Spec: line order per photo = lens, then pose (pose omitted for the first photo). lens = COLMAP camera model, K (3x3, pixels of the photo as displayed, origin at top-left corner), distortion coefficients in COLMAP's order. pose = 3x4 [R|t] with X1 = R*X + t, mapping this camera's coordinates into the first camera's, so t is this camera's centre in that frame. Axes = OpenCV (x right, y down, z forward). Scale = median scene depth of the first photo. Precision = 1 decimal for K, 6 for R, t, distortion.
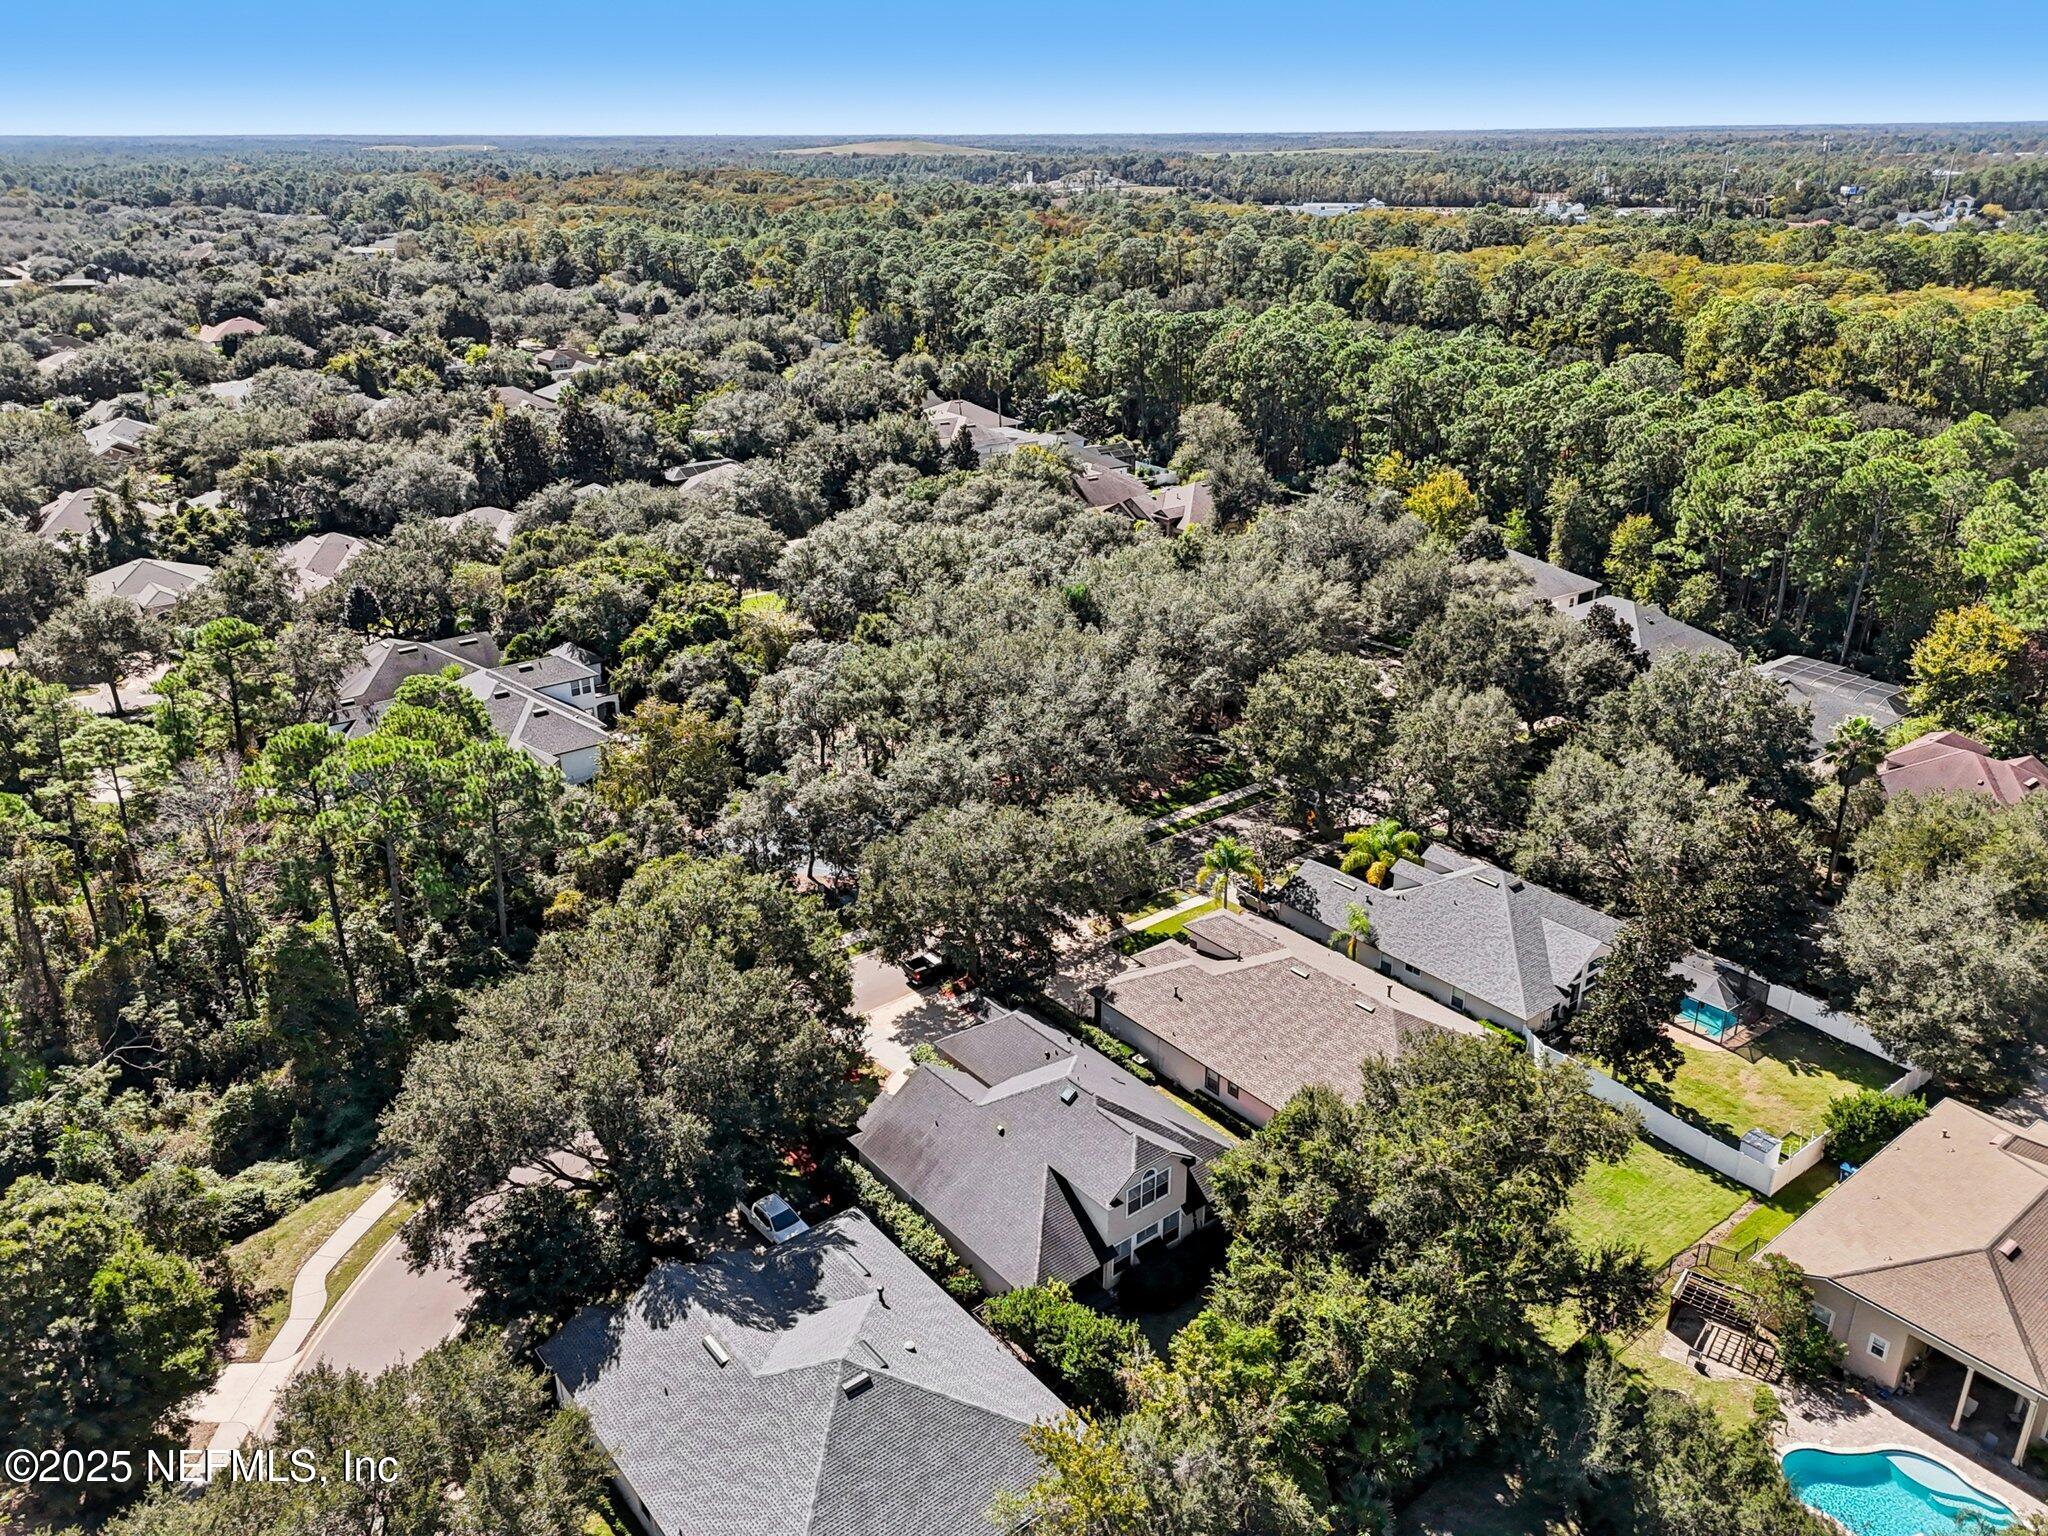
lens RADIAL K [[1545.2, 0, 1024.0], [0, 1545.2, 768.0], [0, 0, 1]] dist [0.025396, 0.000756]
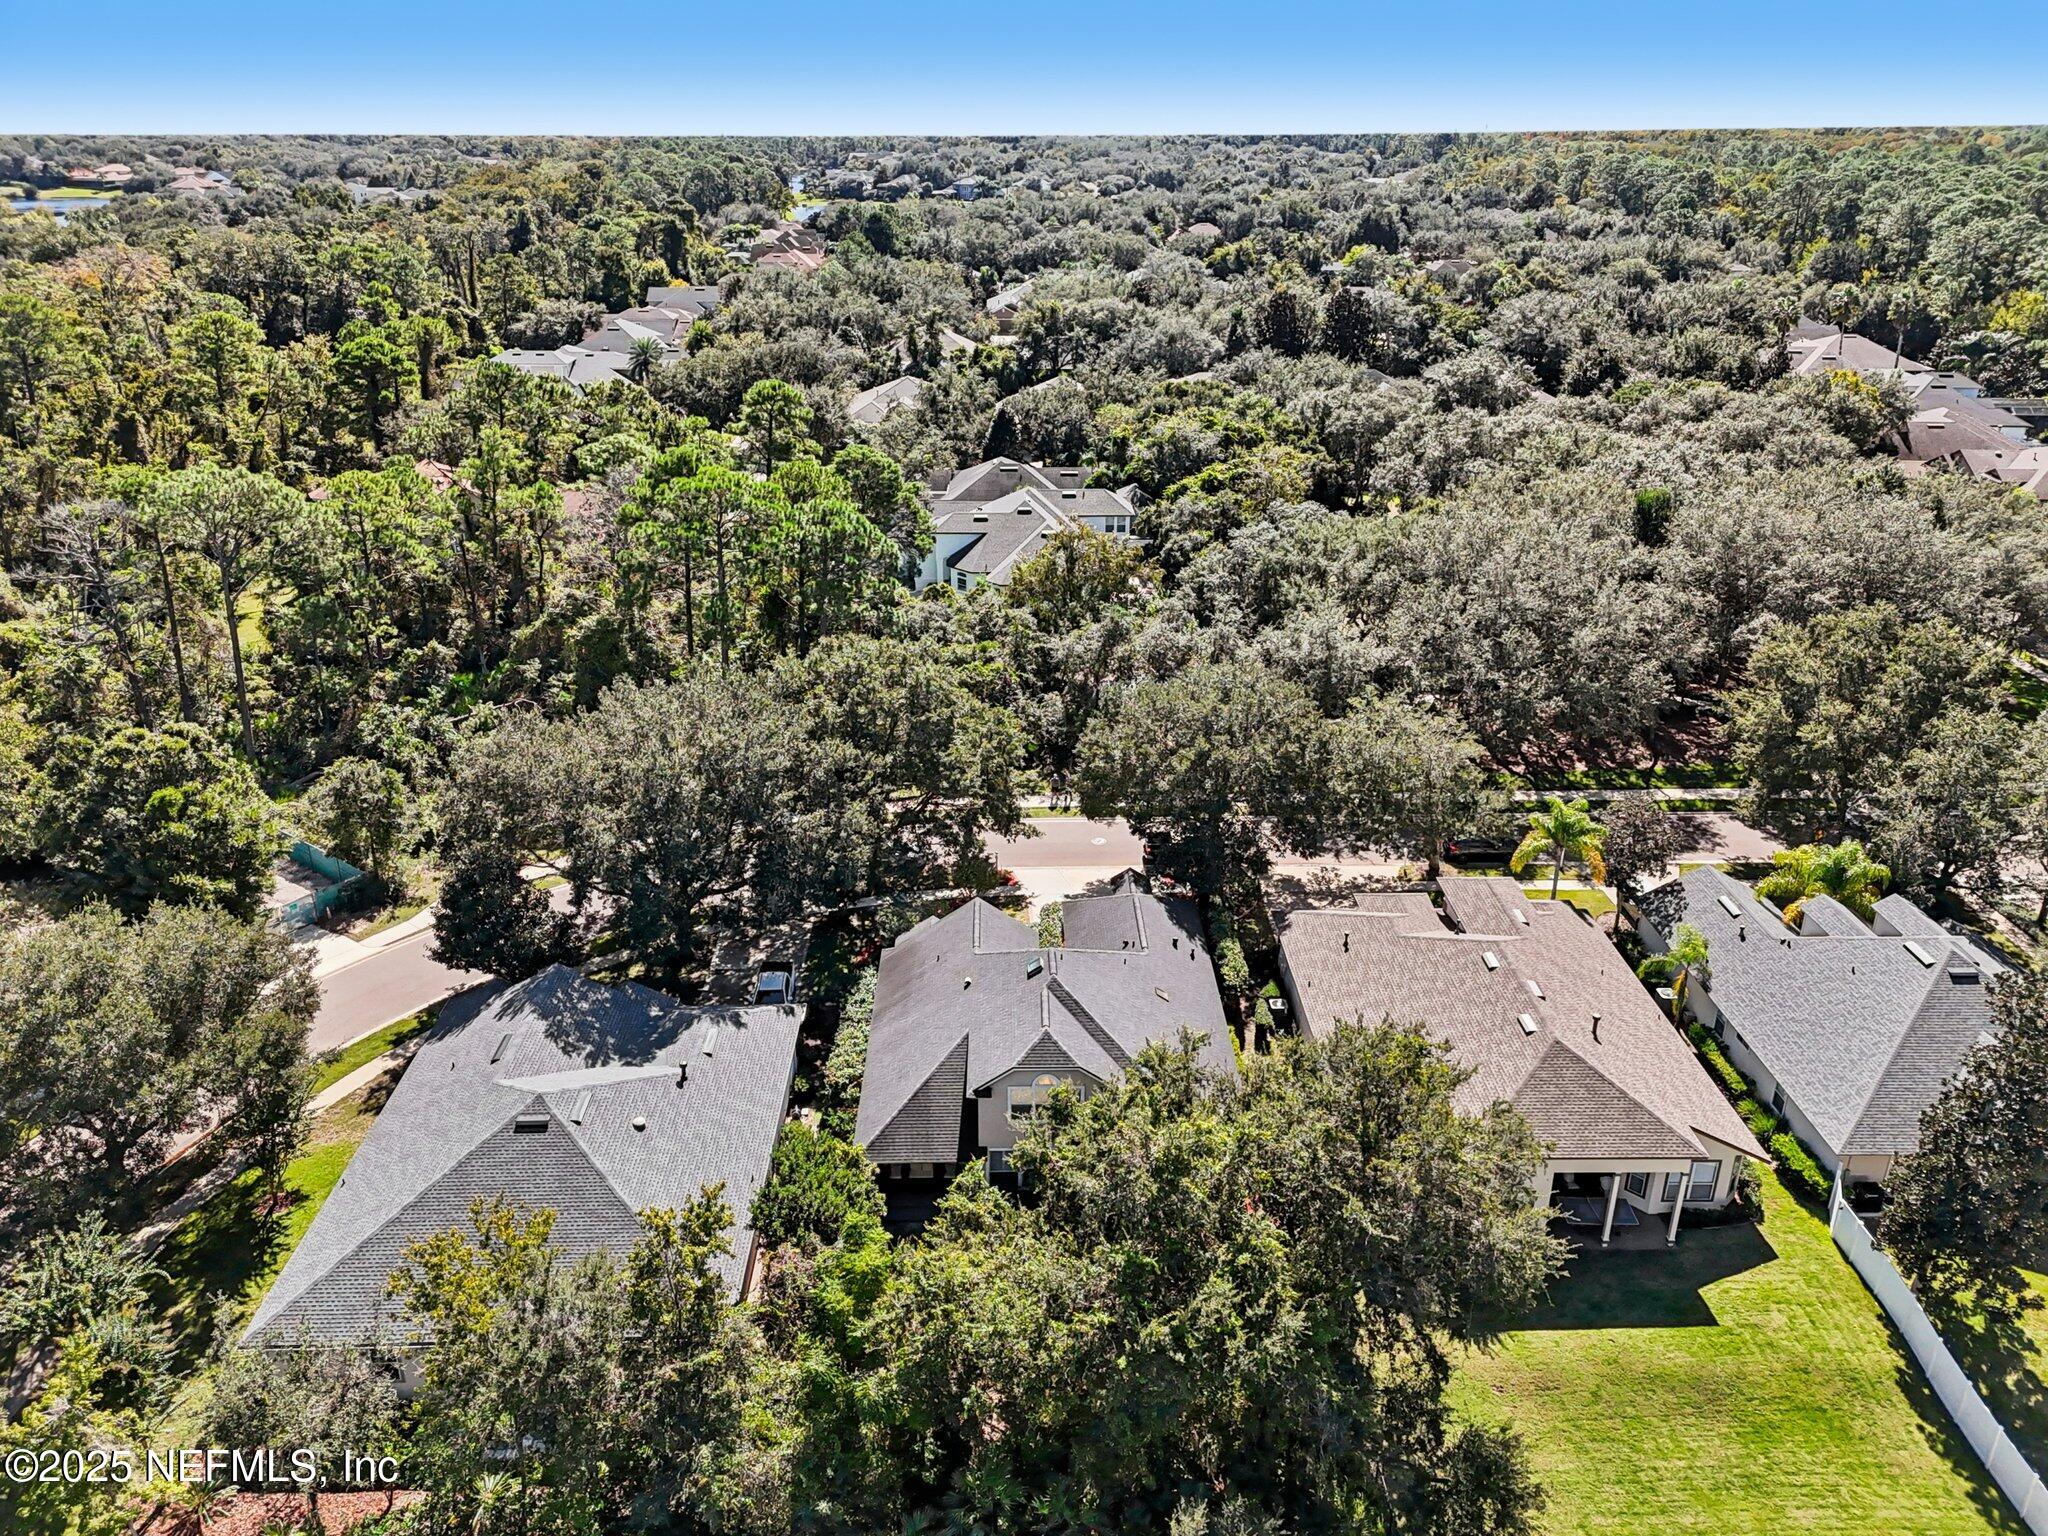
lens RADIAL K [[1545.2, 0, 1024.0], [0, 1545.2, 768.0], [0, 0, 1]] dist [0.025396, 0.000756]
pose [[0.793401, 0.251991, -0.554090, 0.310346], [-0.241430, 0.965897, 0.093570, 0.023468], [0.558772, 0.059535, 0.827181, 0.216528]]
